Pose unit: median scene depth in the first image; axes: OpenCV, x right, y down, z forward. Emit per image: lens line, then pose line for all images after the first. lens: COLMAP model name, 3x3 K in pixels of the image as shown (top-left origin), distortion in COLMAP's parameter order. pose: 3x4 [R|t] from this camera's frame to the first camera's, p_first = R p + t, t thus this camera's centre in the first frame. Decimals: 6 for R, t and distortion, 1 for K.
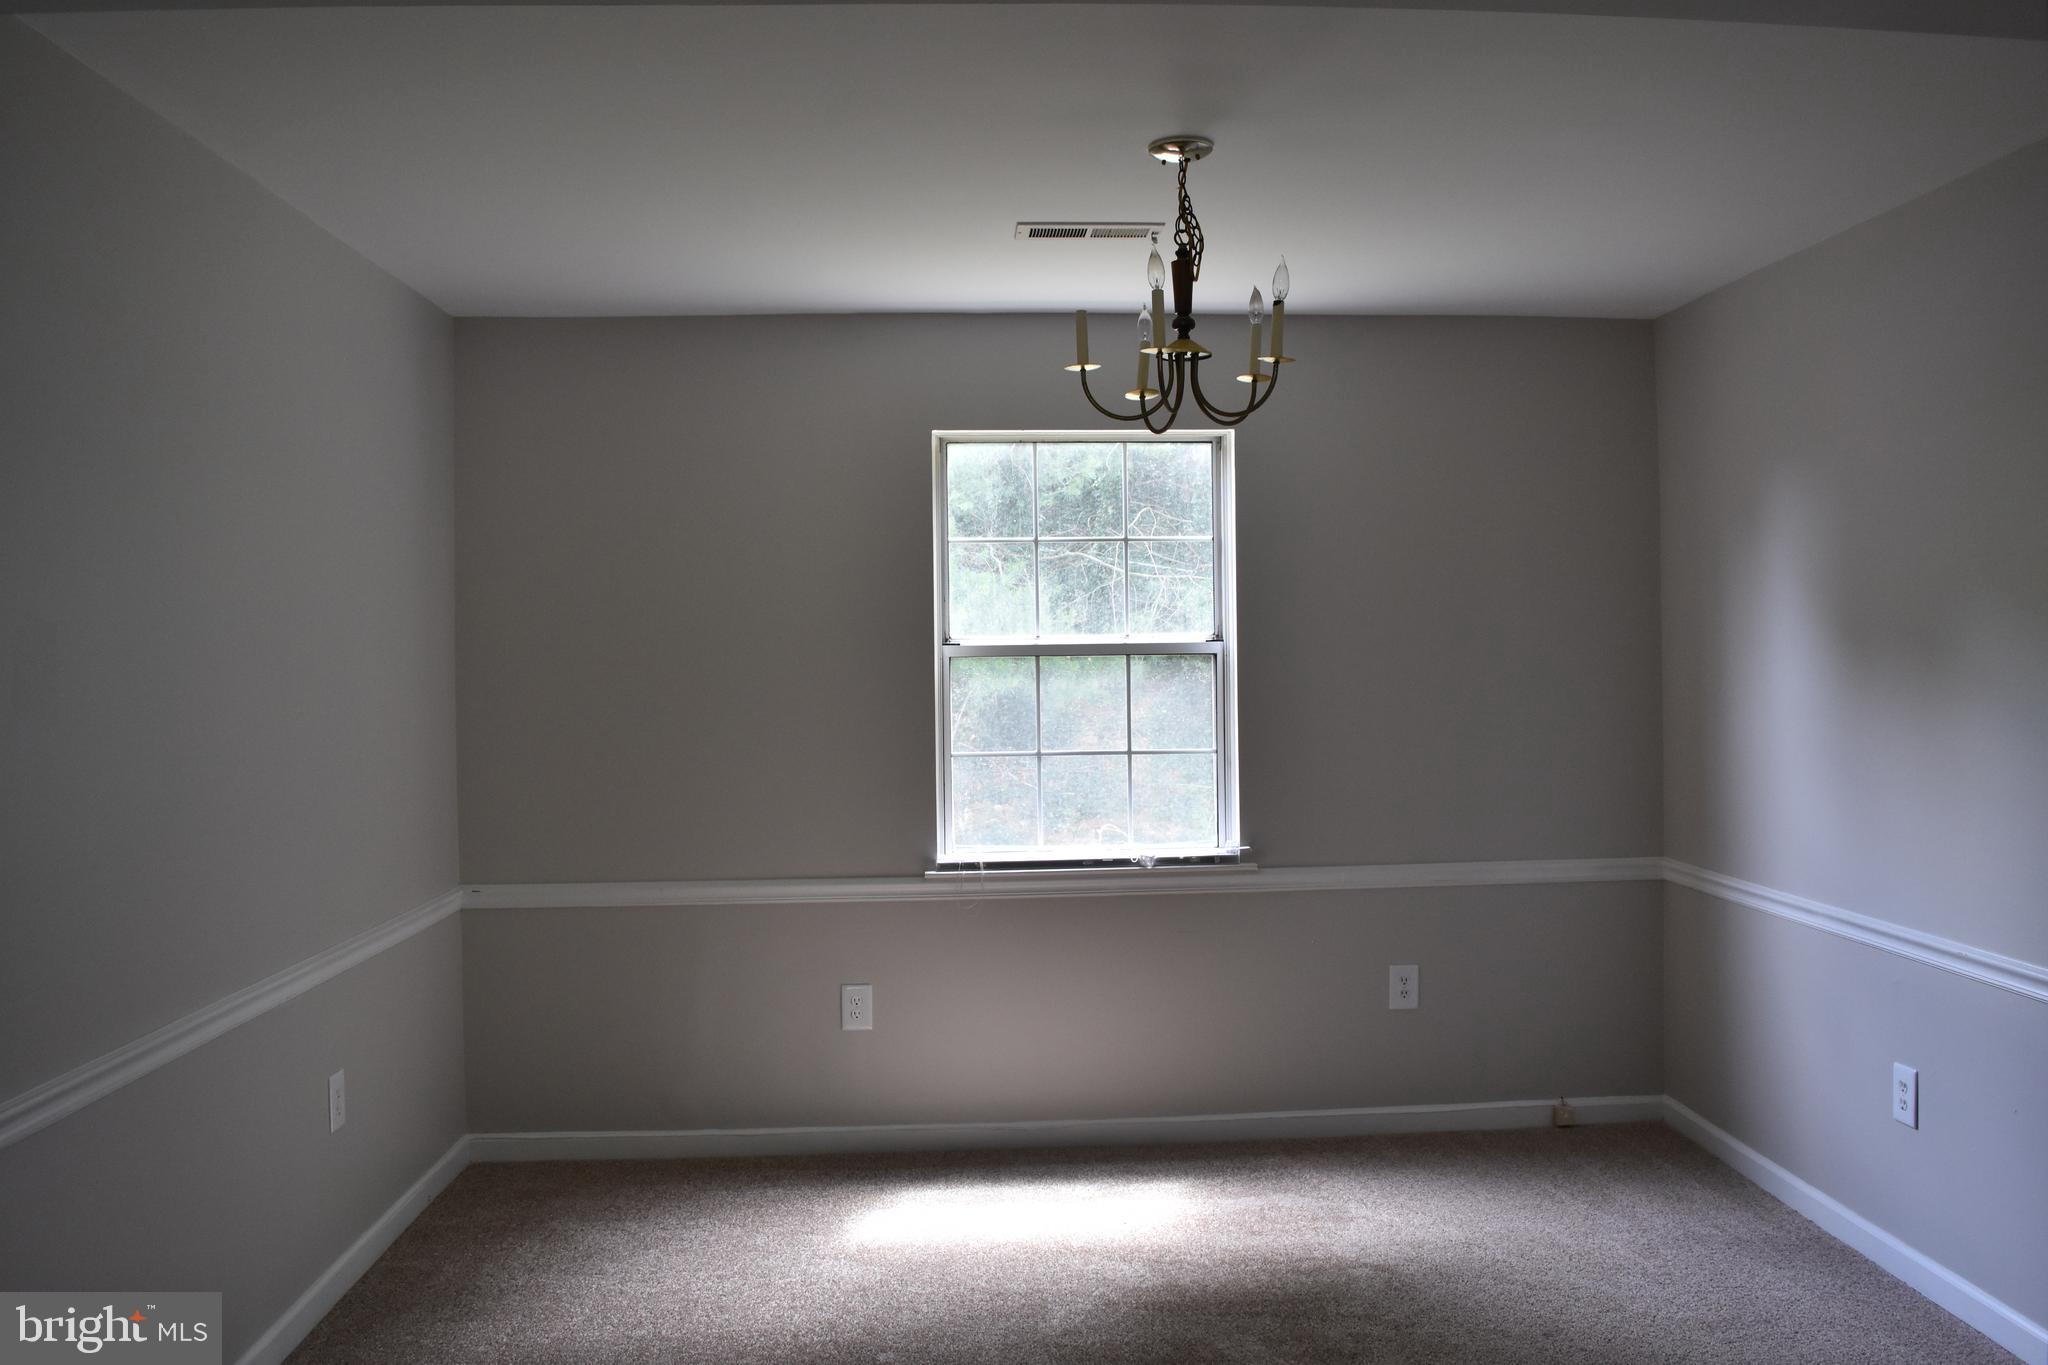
lens RADIAL K [[1612.9, 0, 1027.5], [0, 1612.9, 673.7], [0, 0, 1]] dist [-0.097541, 0.026831]
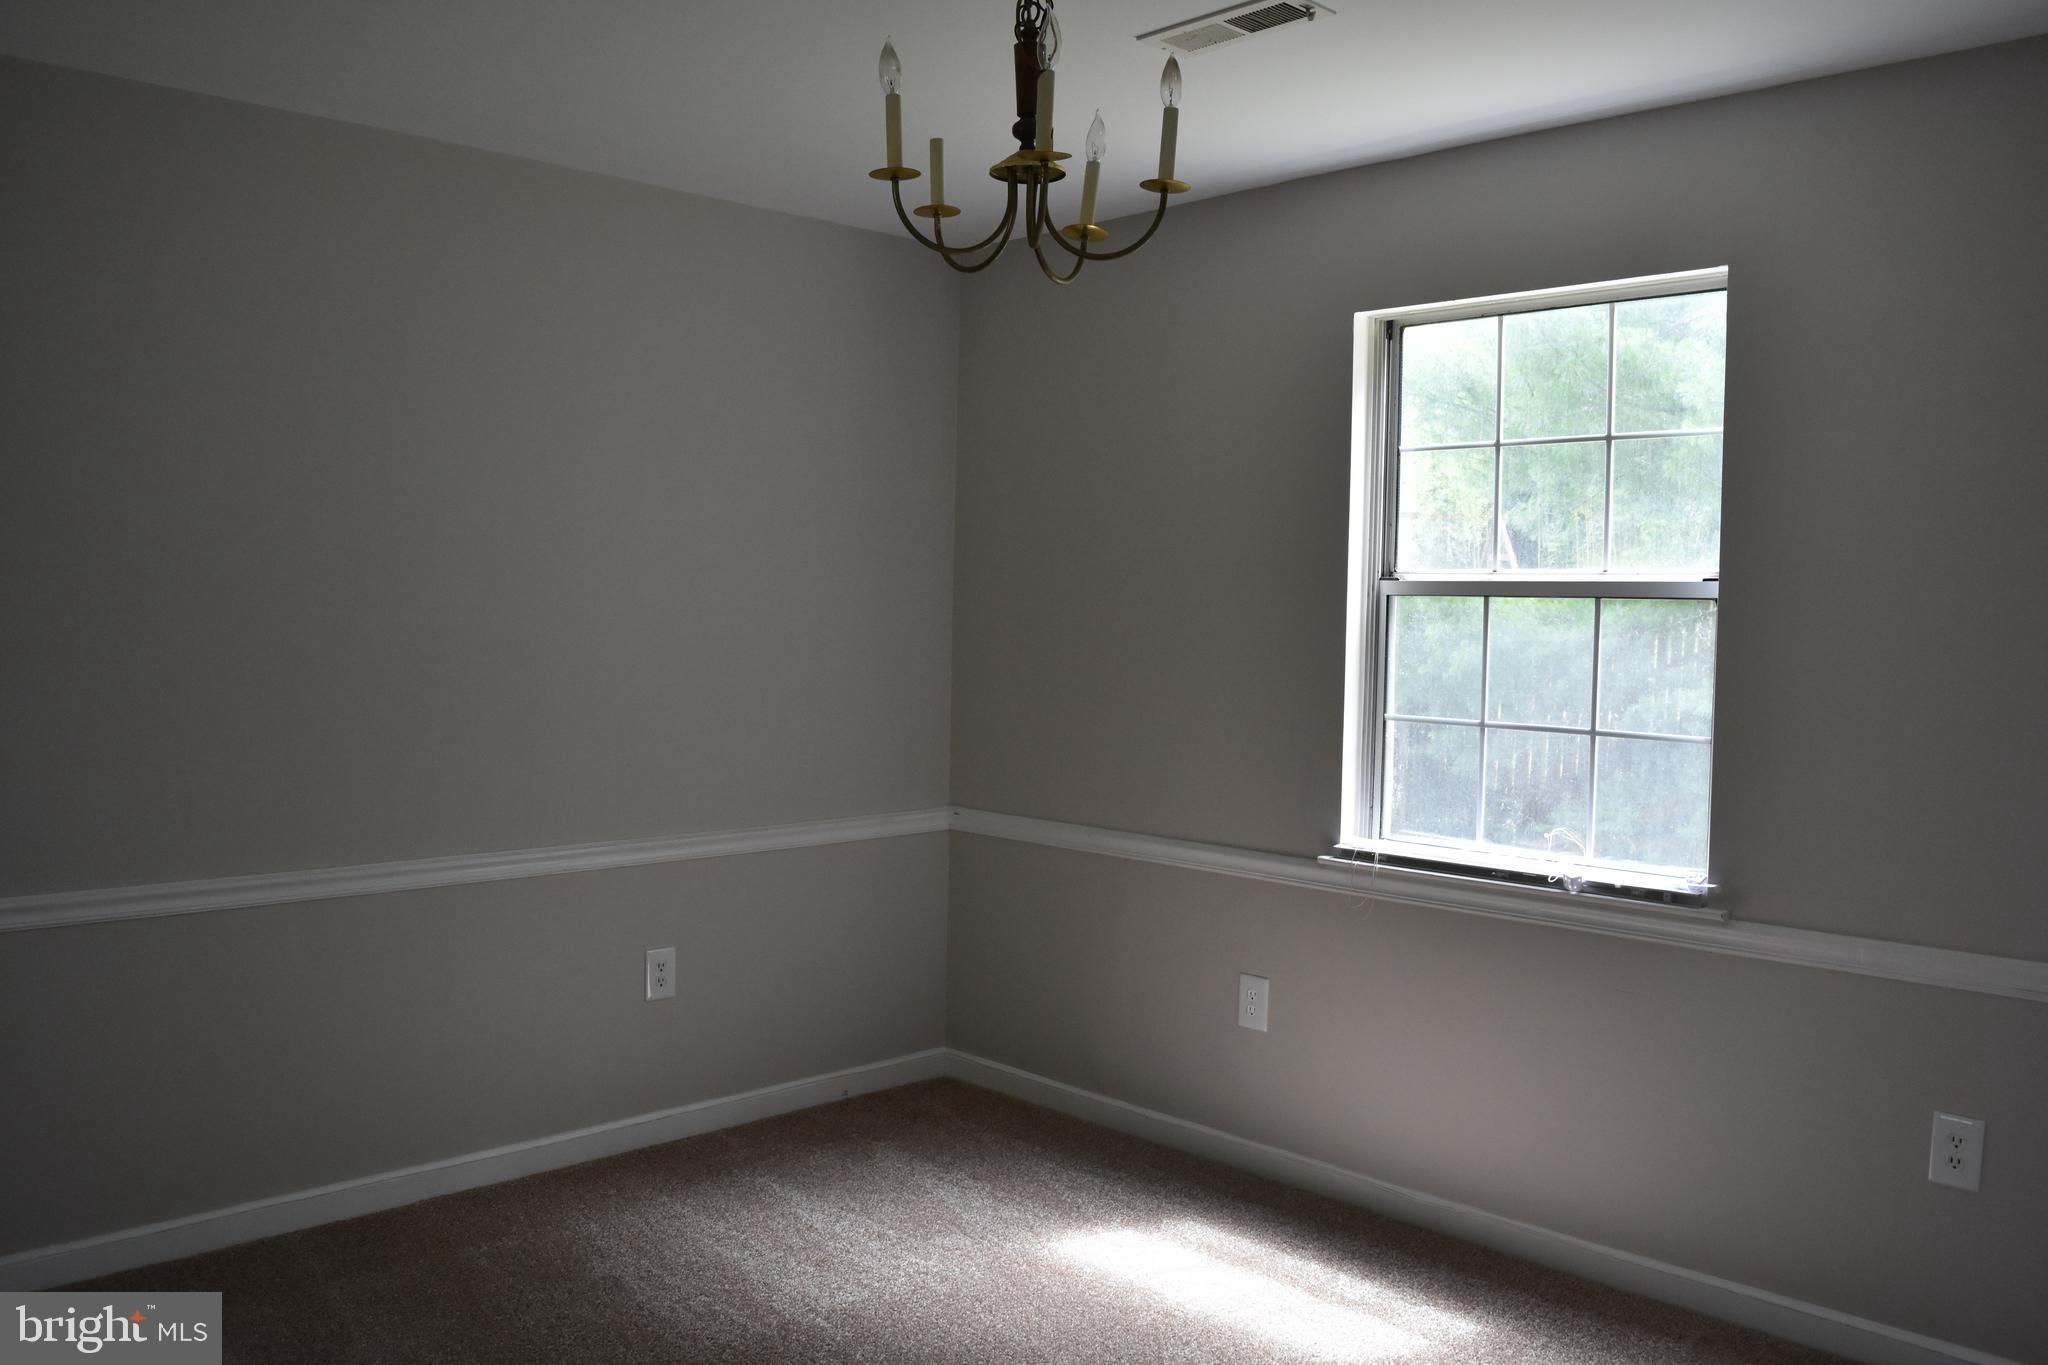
lens RADIAL K [[1612.9, 0, 1027.5], [0, 1612.9, 673.7], [0, 0, 1]] dist [-0.097541, 0.026831]
pose [[0.654358, 0.056741, -0.754053, 0.444438], [-0.031724, 0.998363, 0.047595, -0.003452], [0.755519, -0.007222, 0.655087, 0.347649]]
